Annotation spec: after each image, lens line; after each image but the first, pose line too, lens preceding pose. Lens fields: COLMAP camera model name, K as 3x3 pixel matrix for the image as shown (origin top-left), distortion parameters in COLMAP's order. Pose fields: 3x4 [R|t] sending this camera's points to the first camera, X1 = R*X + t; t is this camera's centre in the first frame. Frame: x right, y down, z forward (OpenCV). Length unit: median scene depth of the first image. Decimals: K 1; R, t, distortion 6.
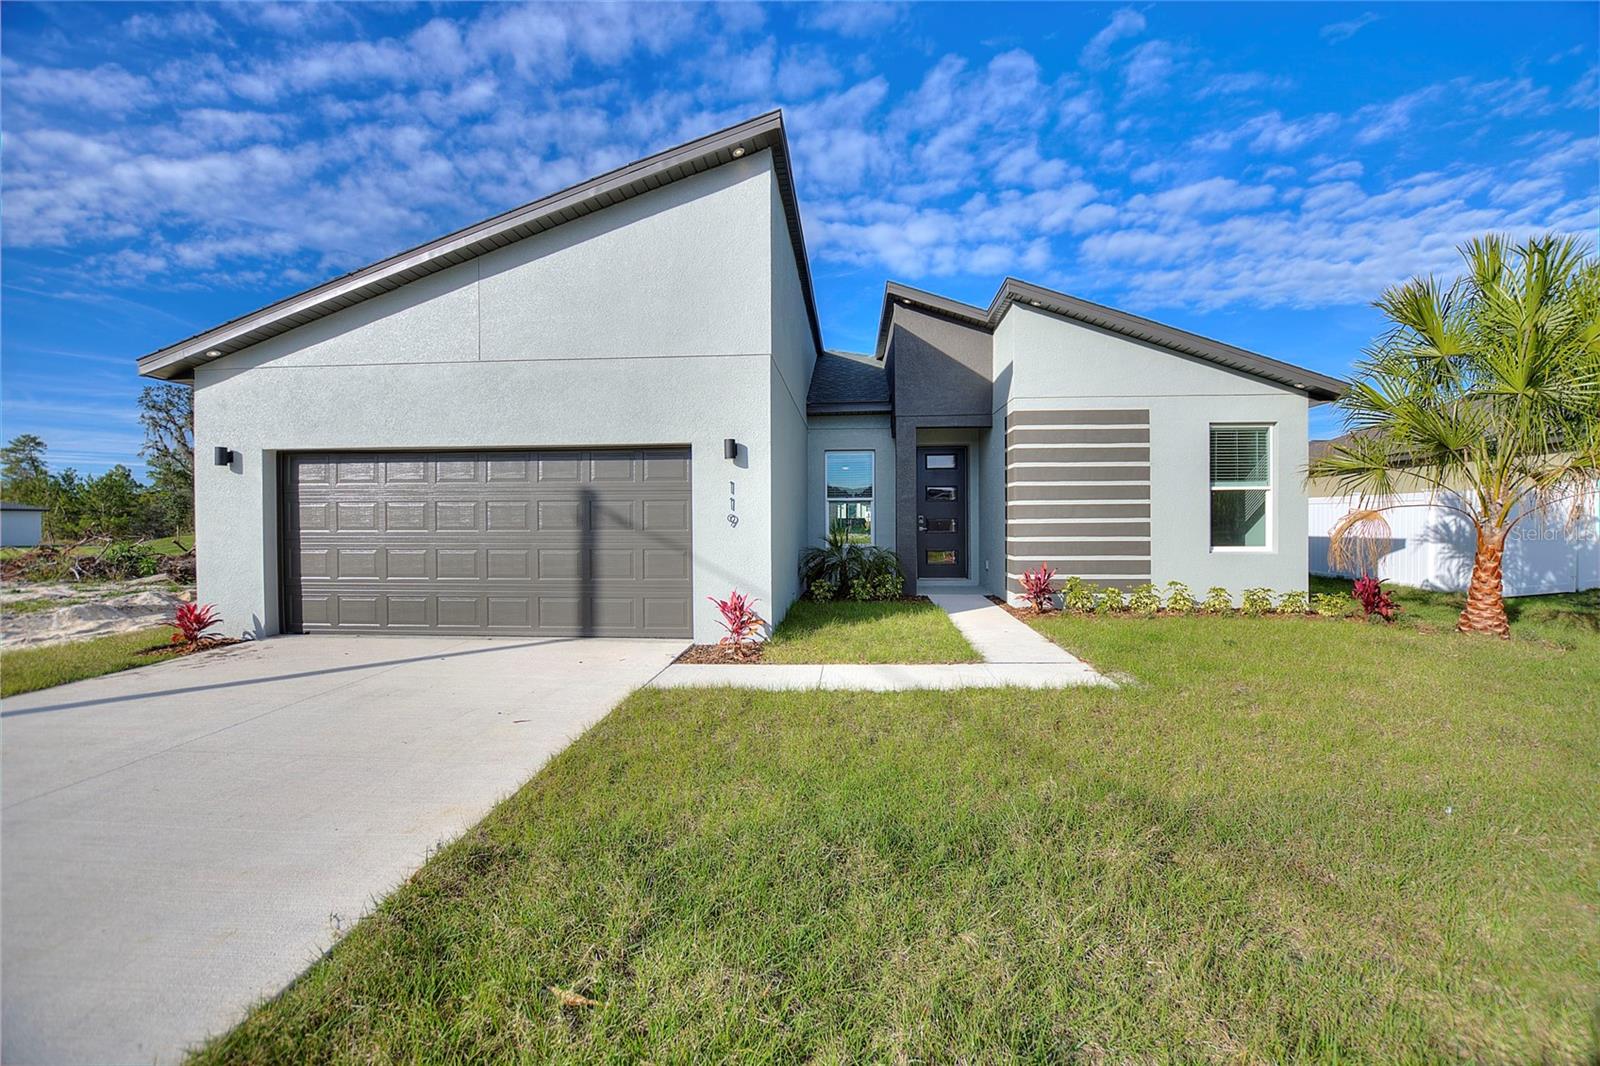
lens RADIAL K [[711.2, 0, 803.7], [0, 711.2, 528.5], [0, 0, 1]] dist [-0.002302, -0.000500]
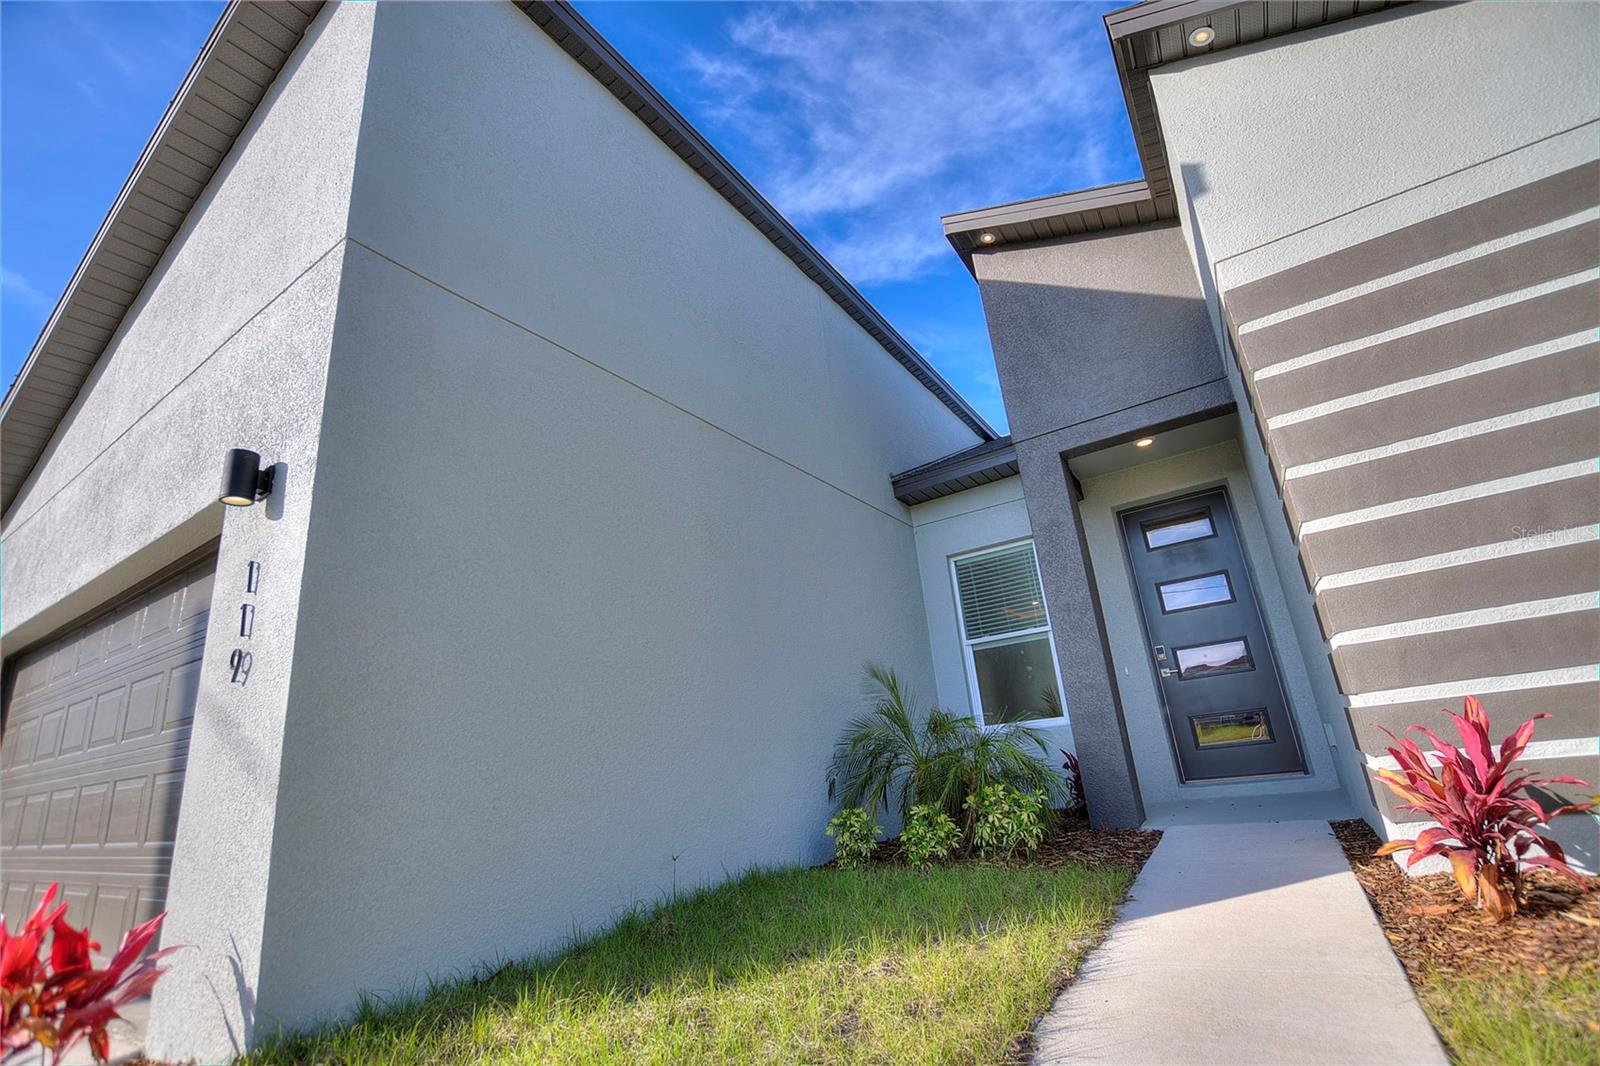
lens RADIAL K [[711.2, 0, 803.7], [0, 711.2, 528.5], [0, 0, 1]] dist [-0.002302, -0.000500]
pose [[0.870823, -0.224934, -0.437117, 0.239739], [0.089406, 0.946816, -0.309104, 0.044810], [0.483397, 0.230094, 0.844620, 0.611116]]
